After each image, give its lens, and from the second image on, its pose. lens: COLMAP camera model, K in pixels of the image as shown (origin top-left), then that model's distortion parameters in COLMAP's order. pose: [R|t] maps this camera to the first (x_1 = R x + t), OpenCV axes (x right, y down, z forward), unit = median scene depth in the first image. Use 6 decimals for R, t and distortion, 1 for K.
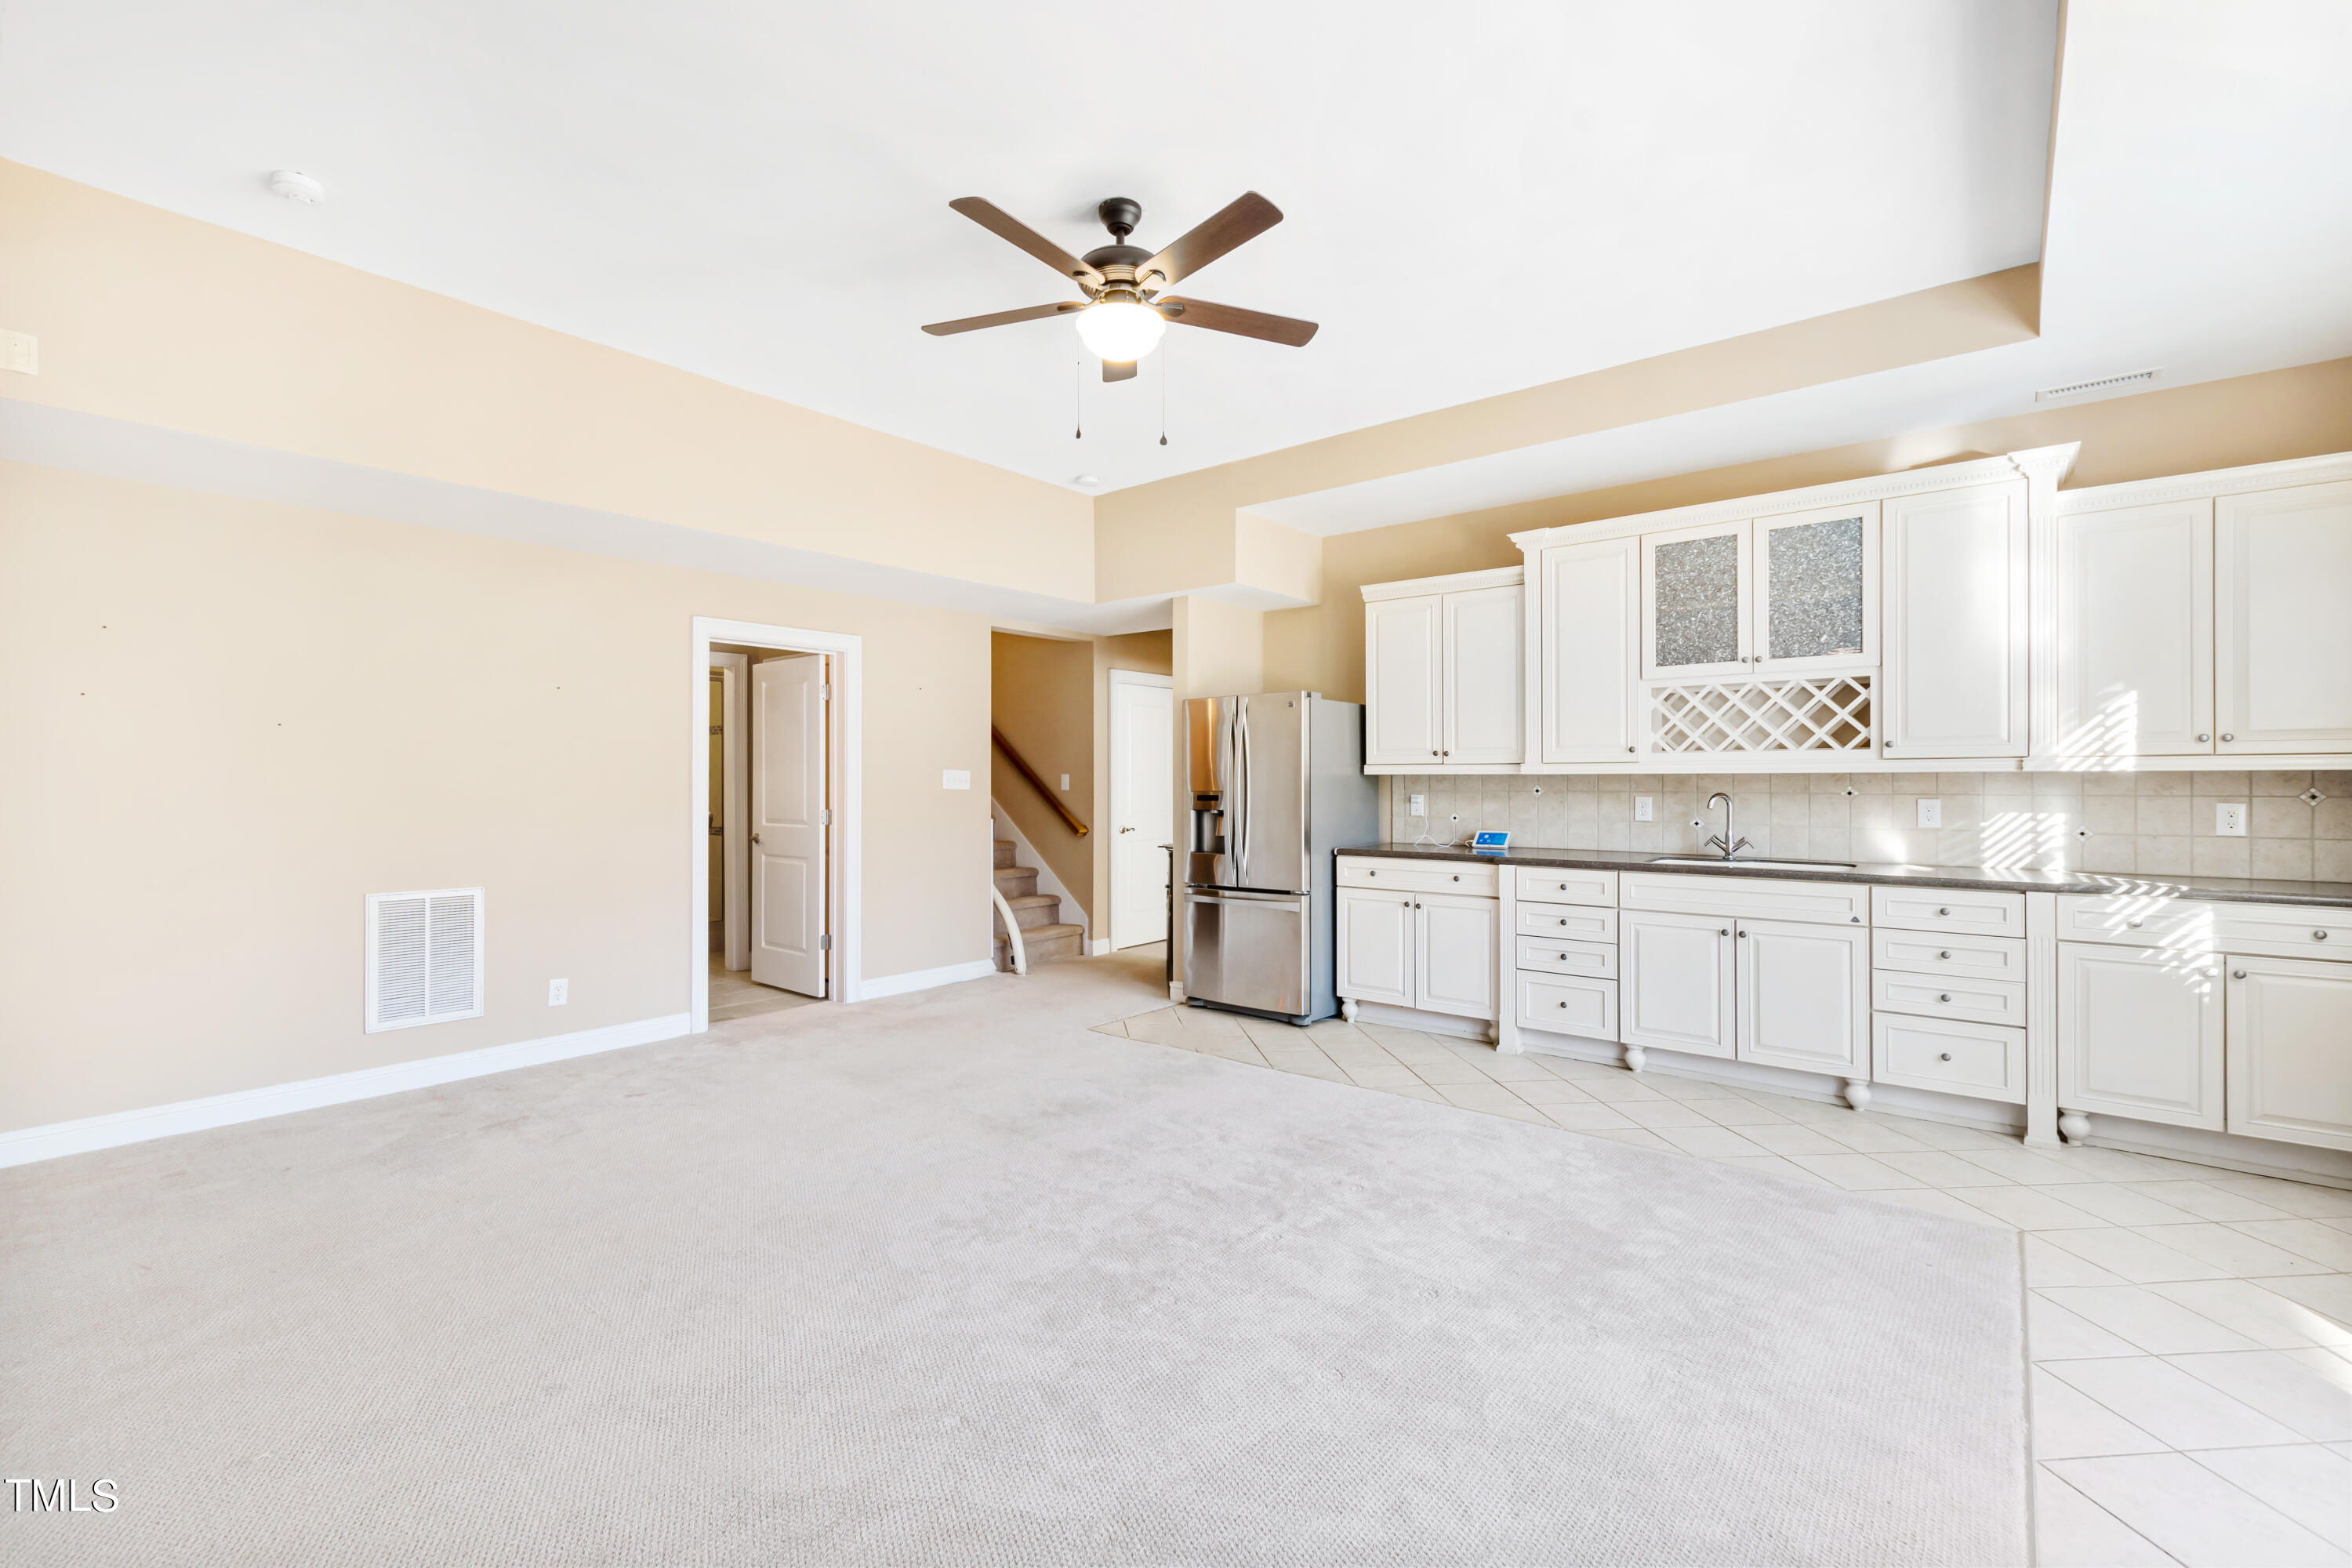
lens RADIAL K [[997.8, 0, 1176.0], [0, 997.8, 784.0], [0, 0, 1]] dist [0.000116, 0.000026]
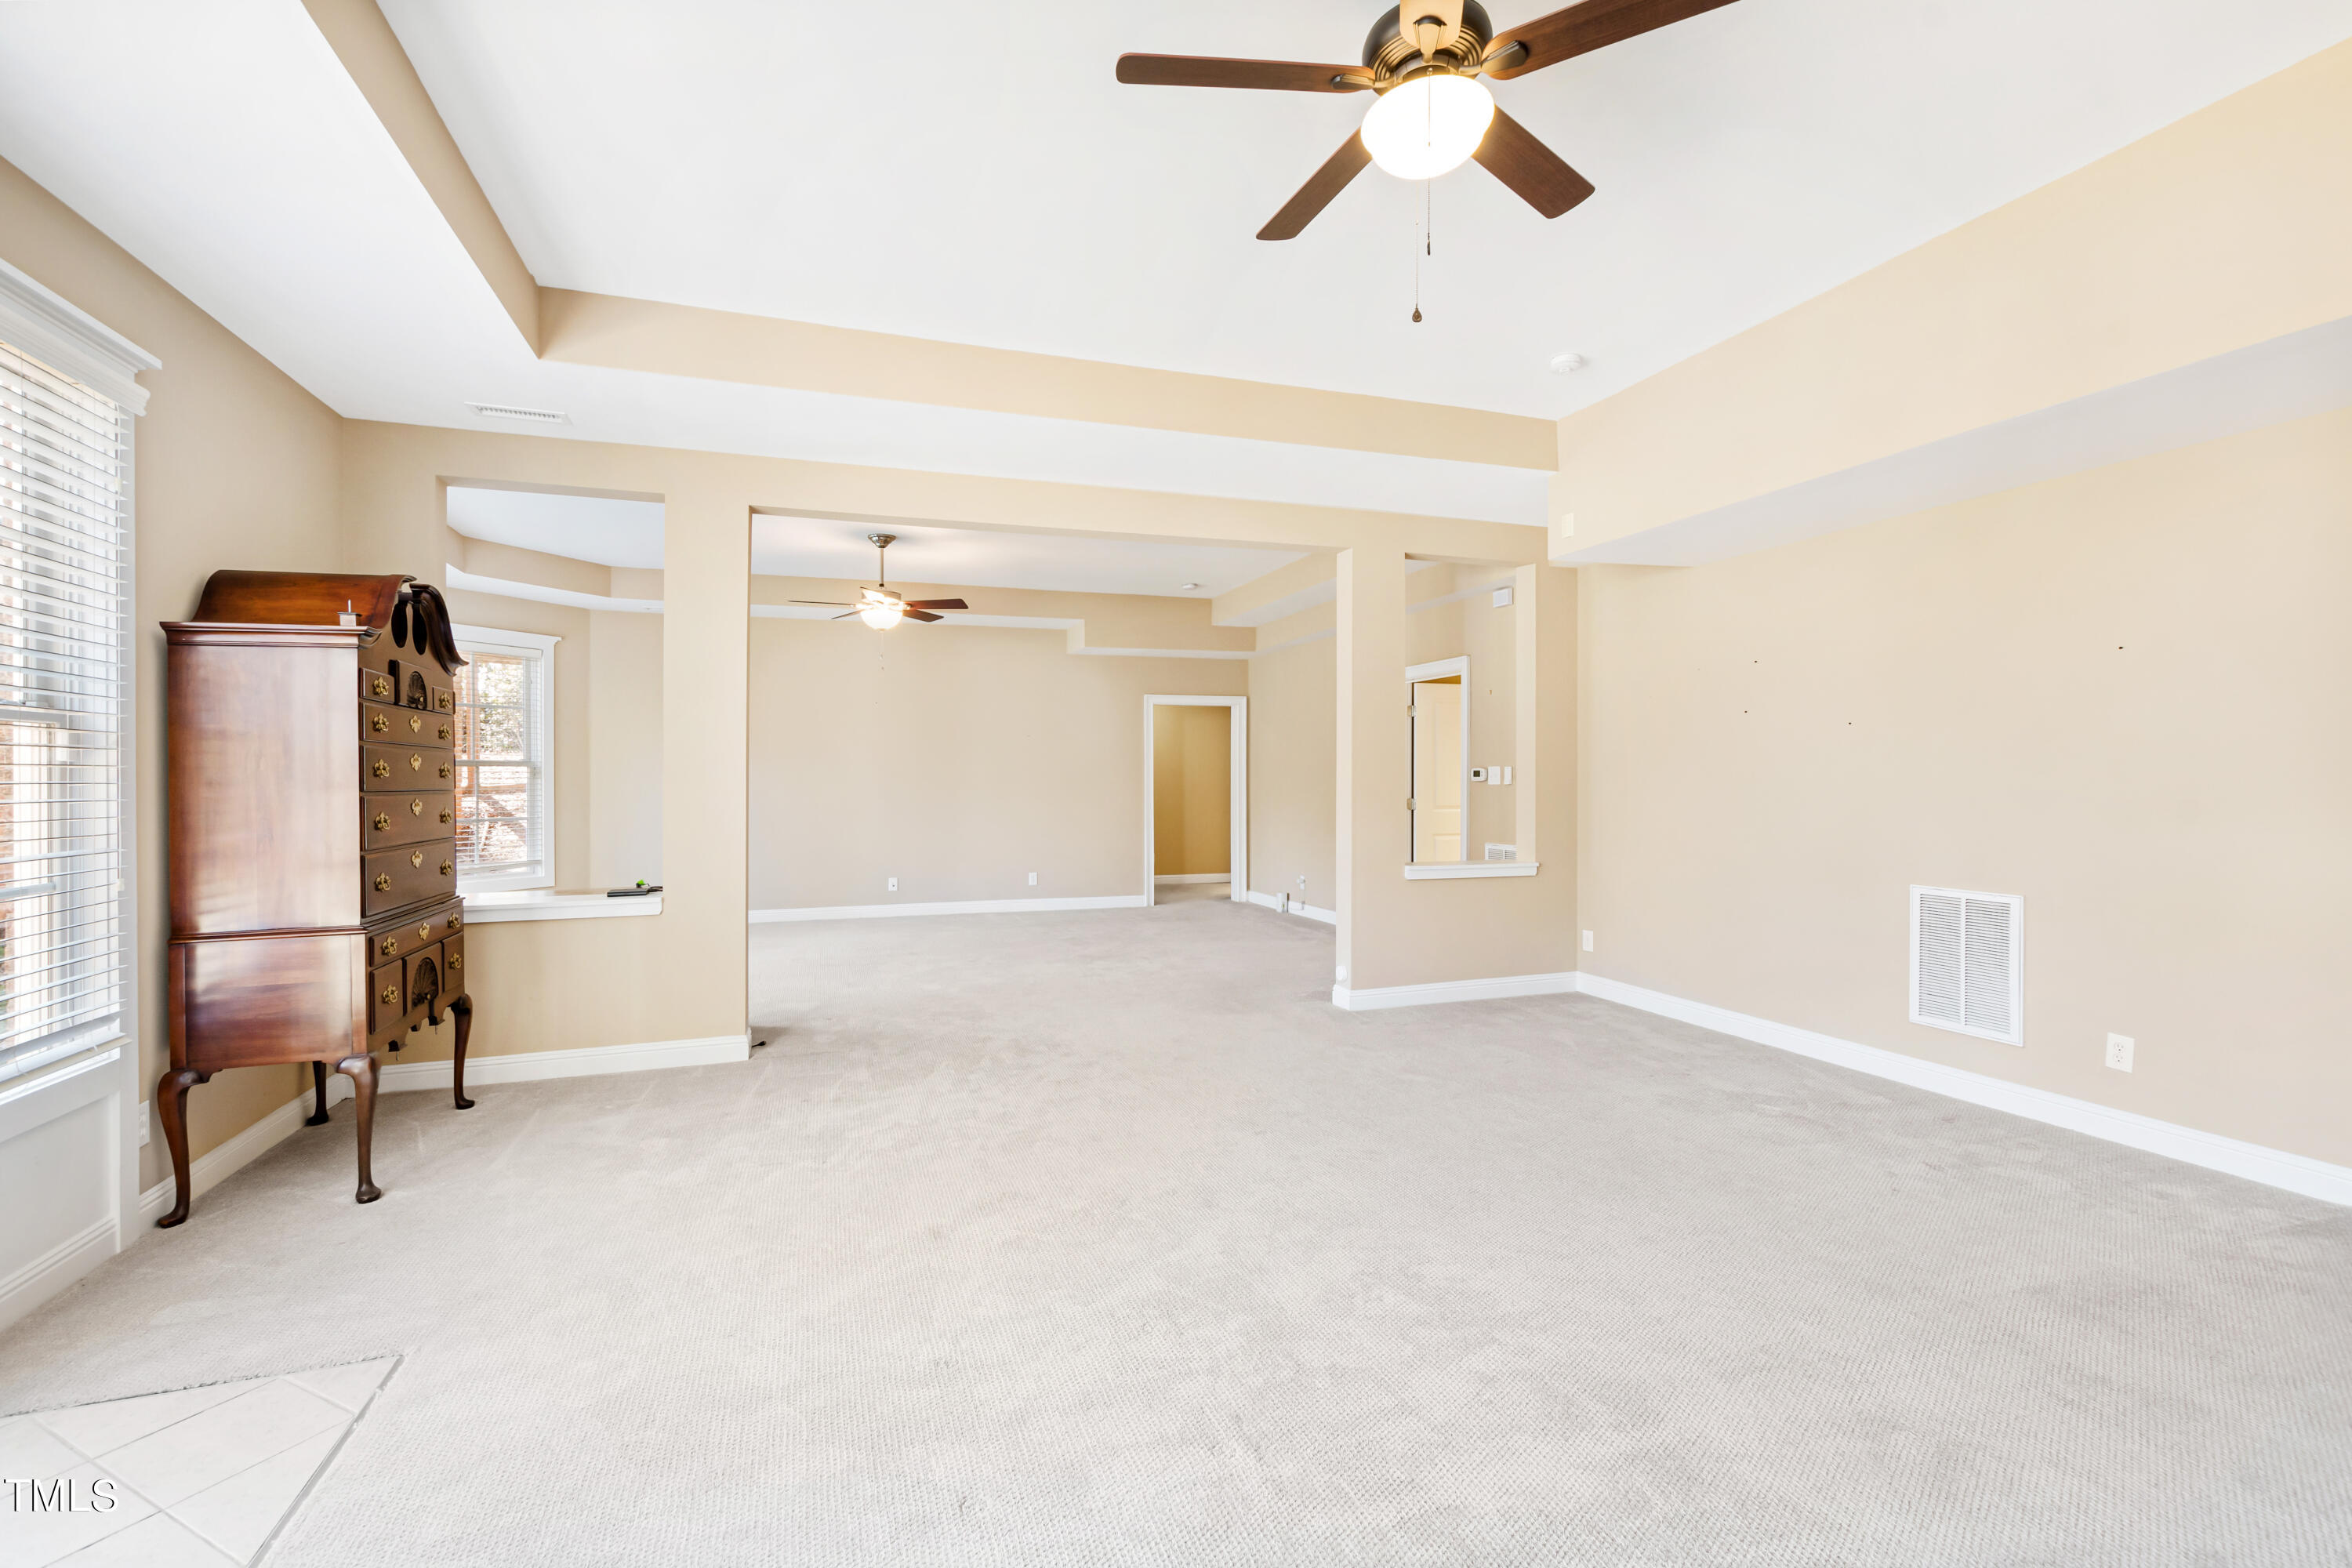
lens RADIAL K [[1022.7, 0, 1164.9], [0, 1022.7, 780.4], [0, 0, 1]] dist [0.000714, -0.000150]
pose [[-0.531304, 0.004930, -0.847167, 0.447334], [0.002265, 0.999988, 0.004399, -0.001976], [0.847178, 0.000419, -0.531309, 0.853005]]
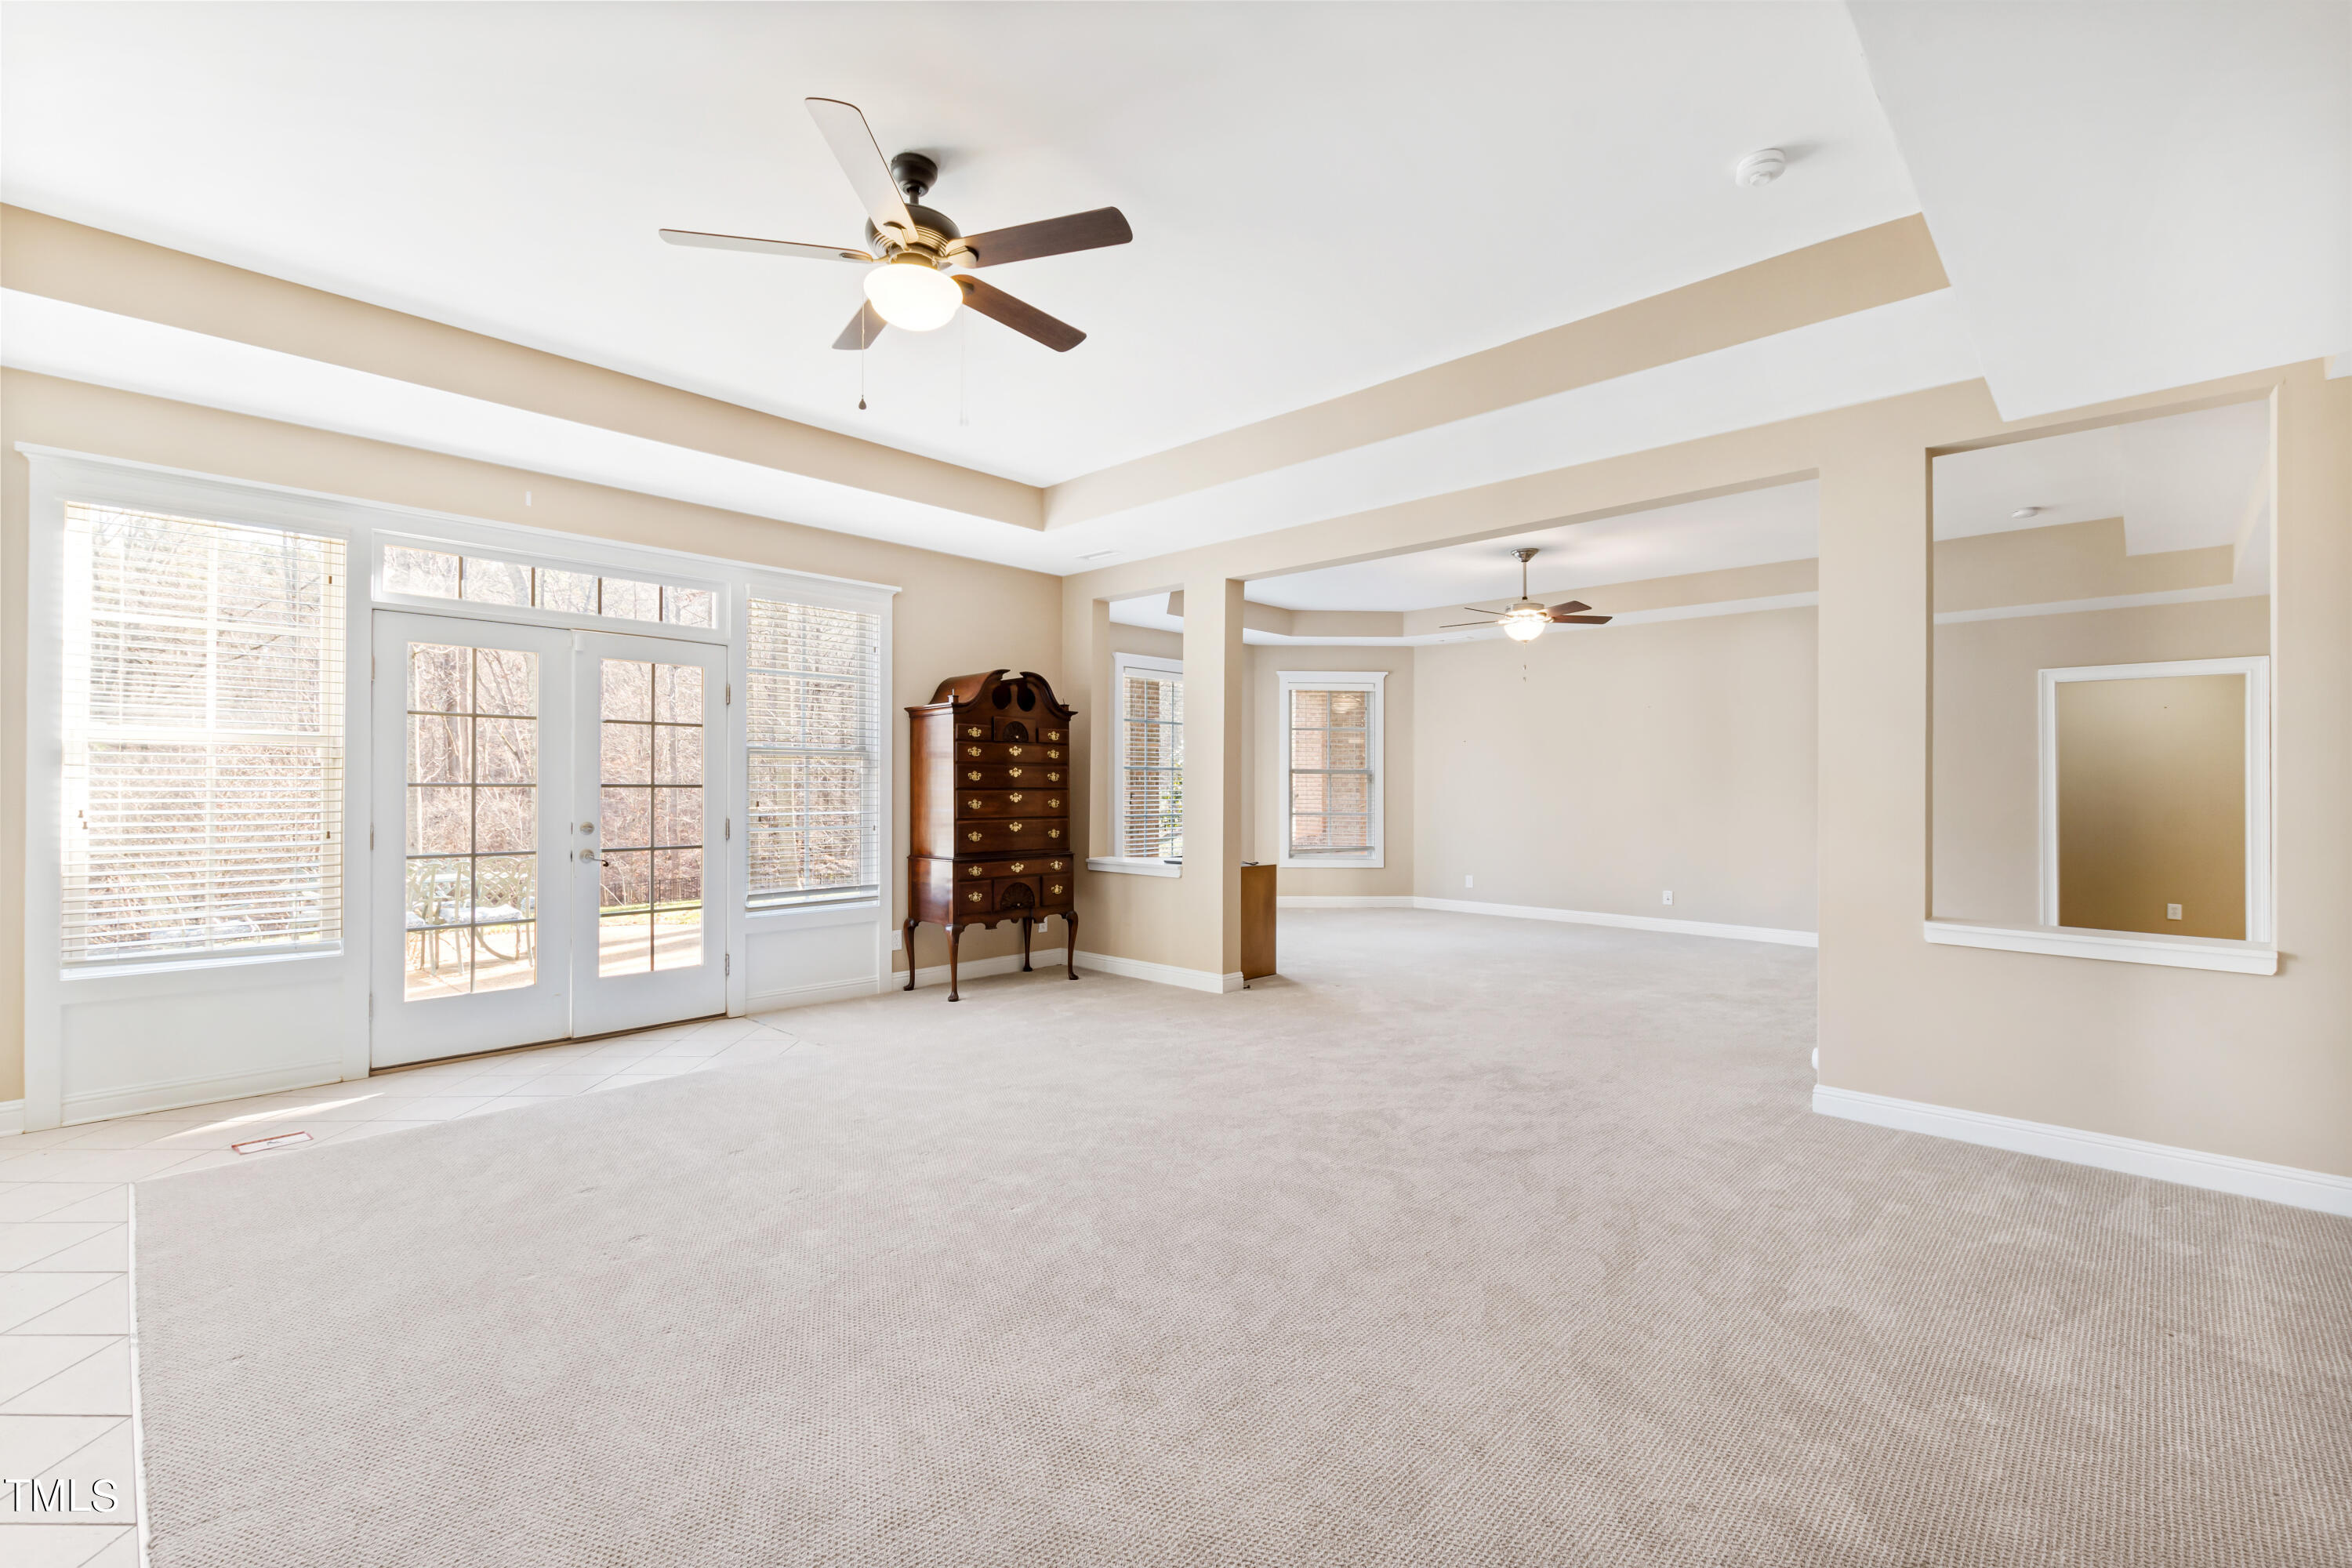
lens RADIAL K [[1022.7, 0, 1164.9], [0, 1022.7, 780.4], [0, 0, 1]] dist [0.000714, -0.000150]
pose [[-0.996133, -0.003393, 0.087798, -0.266904], [-0.003439, 0.999994, -0.000369, -0.003813], [-0.087796, -0.000669, -0.996138, 1.346732]]
